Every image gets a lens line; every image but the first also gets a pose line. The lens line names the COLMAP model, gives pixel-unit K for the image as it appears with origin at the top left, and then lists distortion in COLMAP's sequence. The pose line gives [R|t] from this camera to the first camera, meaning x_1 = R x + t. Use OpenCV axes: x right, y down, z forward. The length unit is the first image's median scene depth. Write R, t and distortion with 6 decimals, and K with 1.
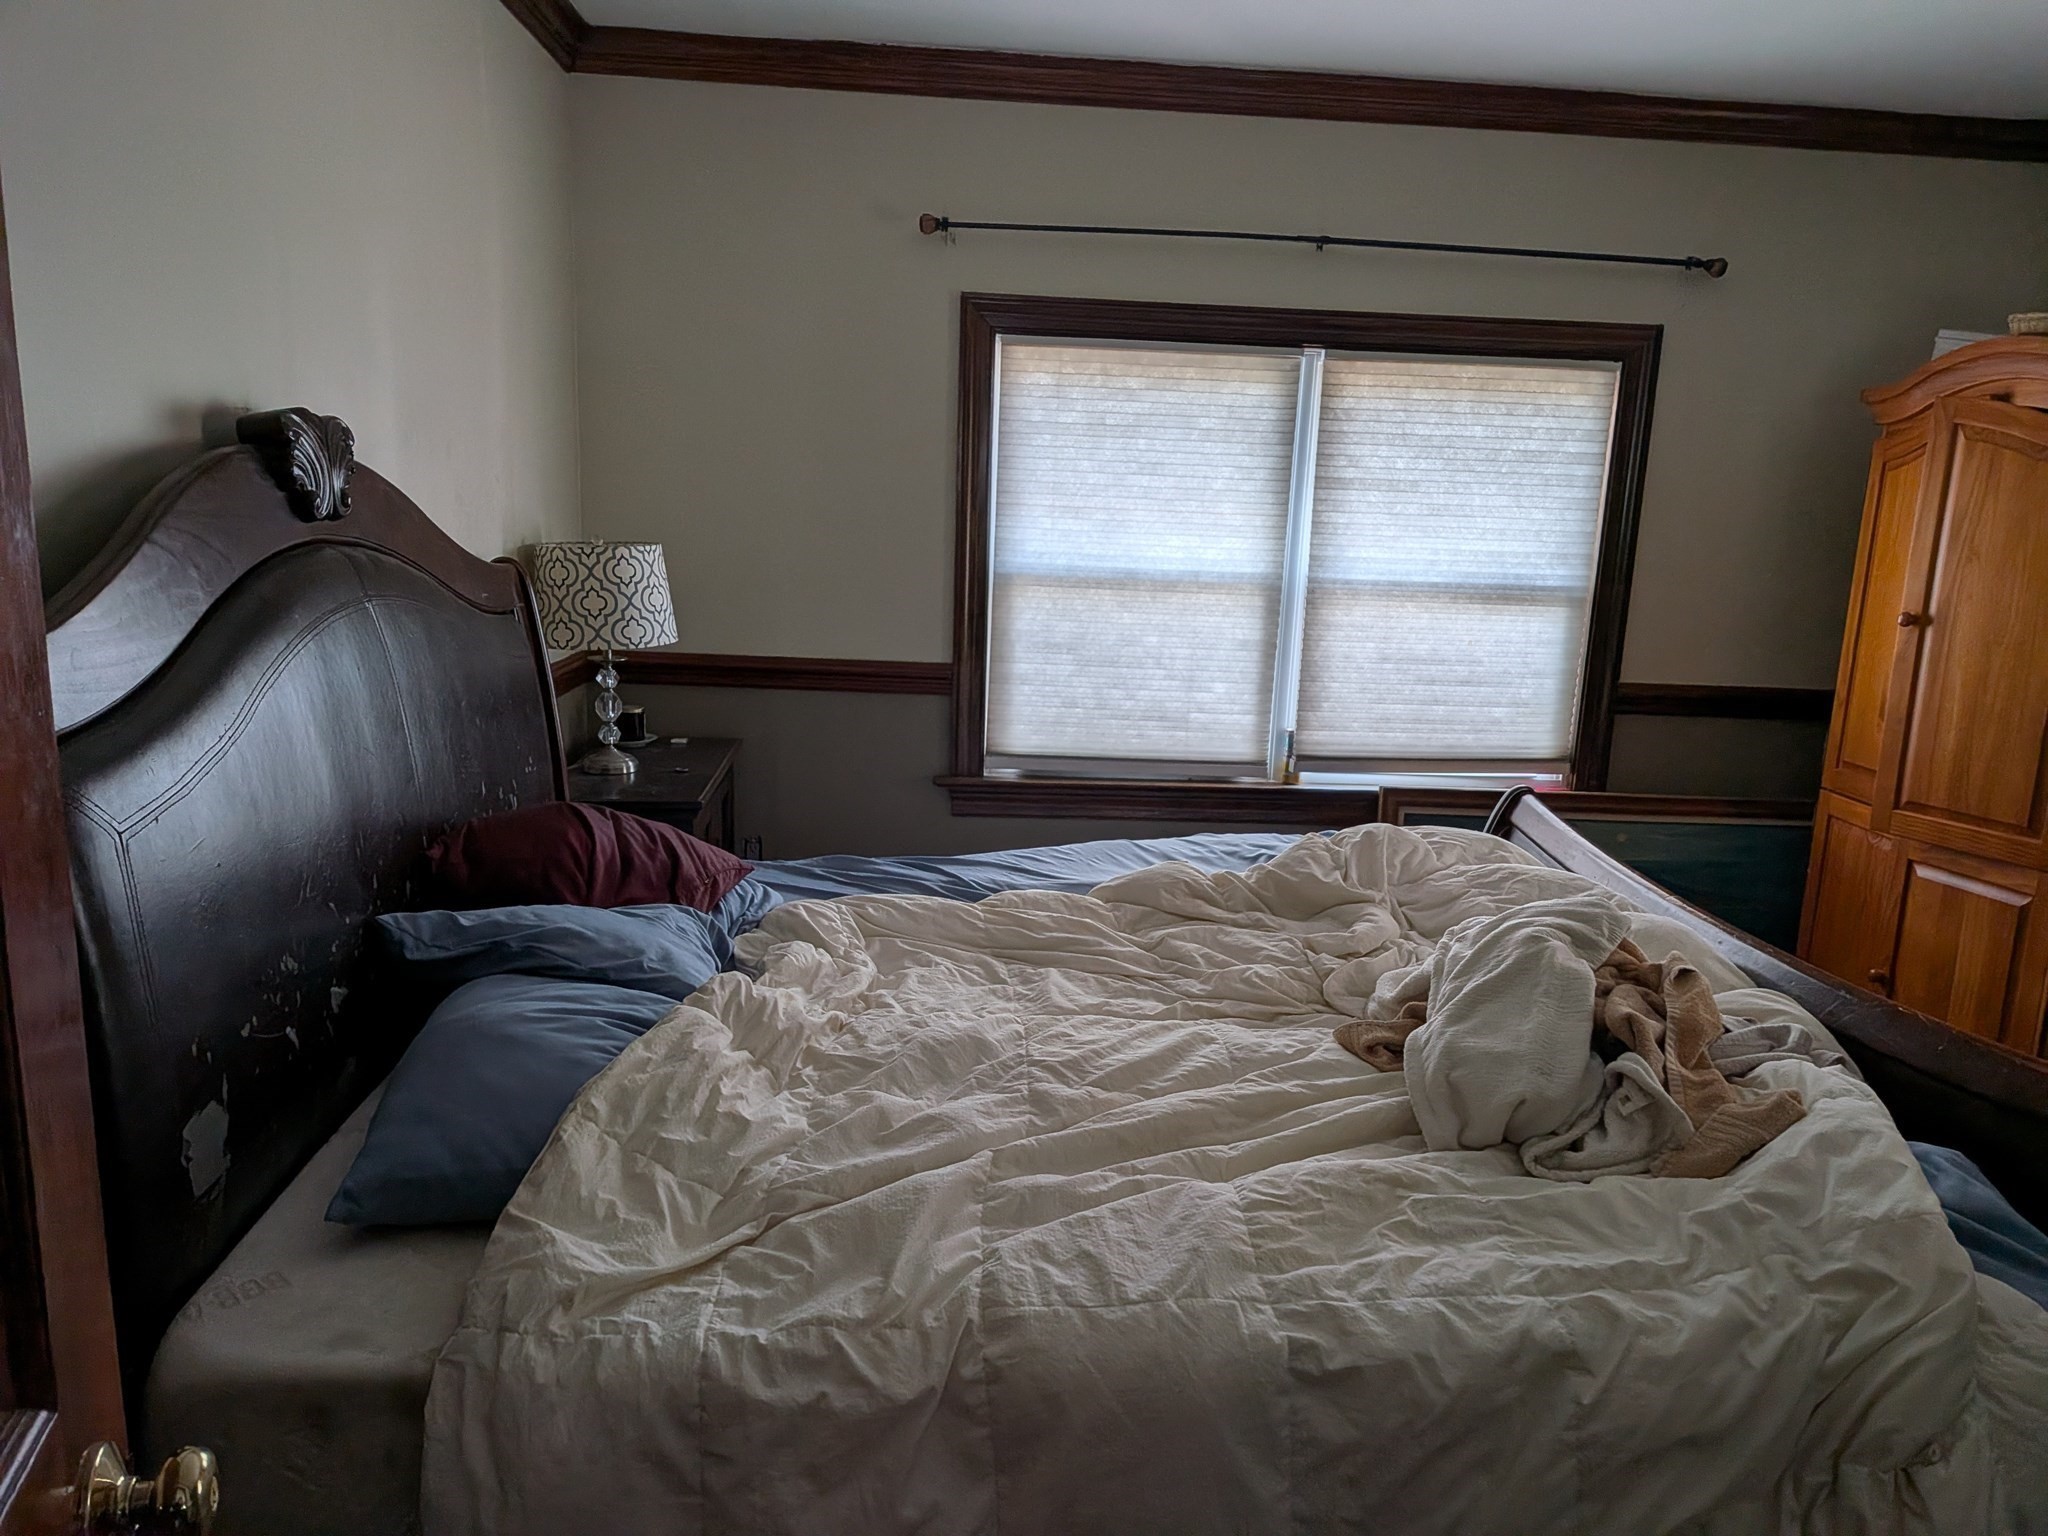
lens RADIAL K [[1461.8, 0, 1024.0], [0, 1461.8, 768.0], [0, 0, 1]] dist [0.073948, -0.102493]
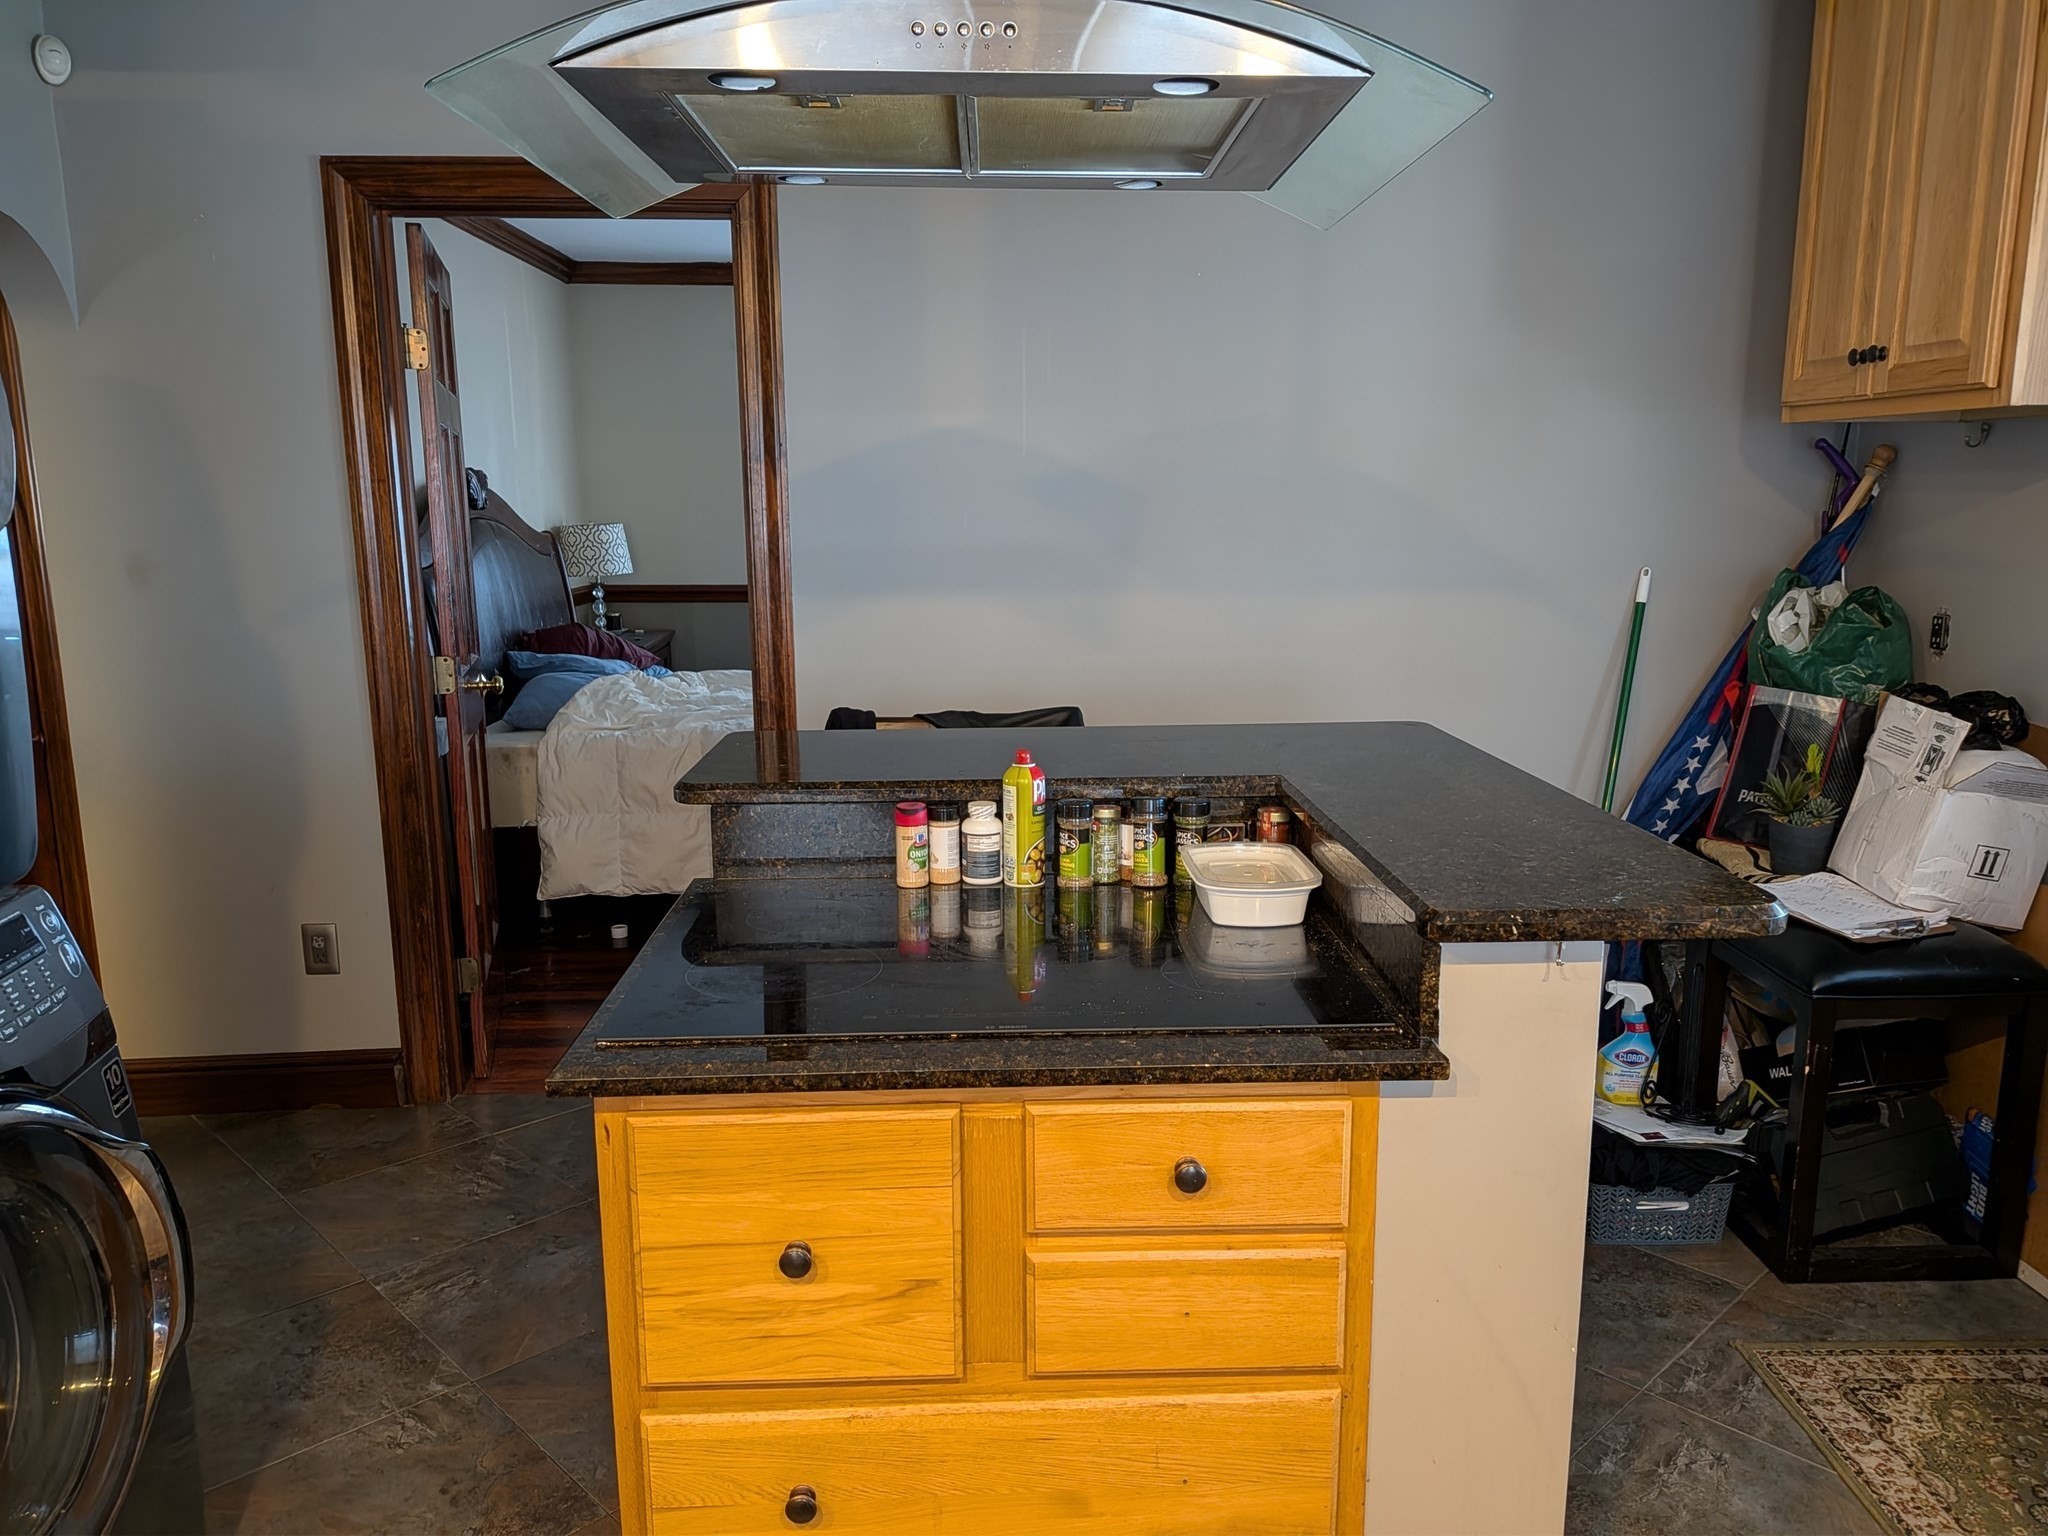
lens RADIAL K [[1461.8, 0, 1024.0], [0, 1461.8, 768.0], [0, 0, 1]] dist [0.073948, -0.102493]
pose [[0.999091, -0.037160, -0.020894, 0.347176], [0.037027, 0.999292, -0.006712, 0.224898], [0.021128, 0.005932, 0.999759, -1.044693]]
